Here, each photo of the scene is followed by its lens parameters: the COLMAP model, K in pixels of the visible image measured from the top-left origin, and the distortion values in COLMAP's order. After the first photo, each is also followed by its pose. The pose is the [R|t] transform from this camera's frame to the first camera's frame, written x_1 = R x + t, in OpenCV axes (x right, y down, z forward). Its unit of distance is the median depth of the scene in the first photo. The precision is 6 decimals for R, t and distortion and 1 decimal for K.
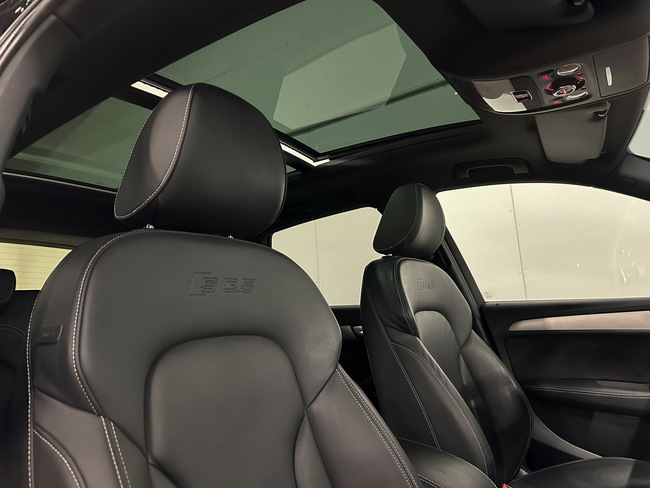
lens RADIAL K [[456.2, 0, 322.2], [0, 456.2, 238.8], [0, 0, 1]] dist [0.009061, -0.020345]
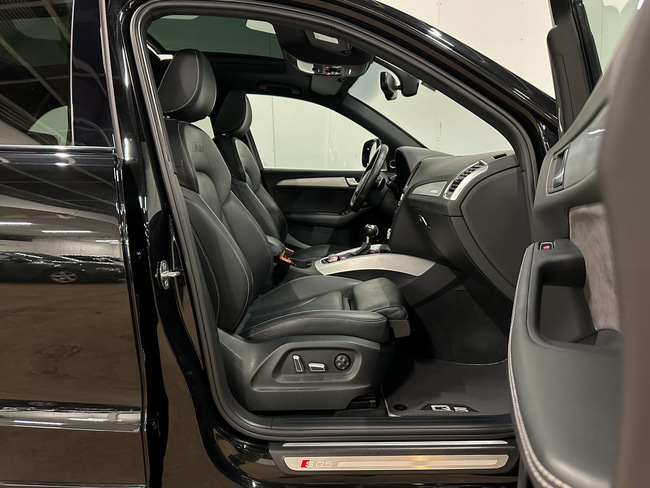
lens RADIAL K [[456.2, 0, 323.4], [0, 456.2, 243.7], [0, 0, 1]] dist [0.009061, -0.020345]
pose [[0.822680, -0.032511, 0.567574, -0.468982], [-0.131945, 0.960183, 0.246250, -0.038802], [-0.552981, -0.277474, 0.785634, -0.562953]]
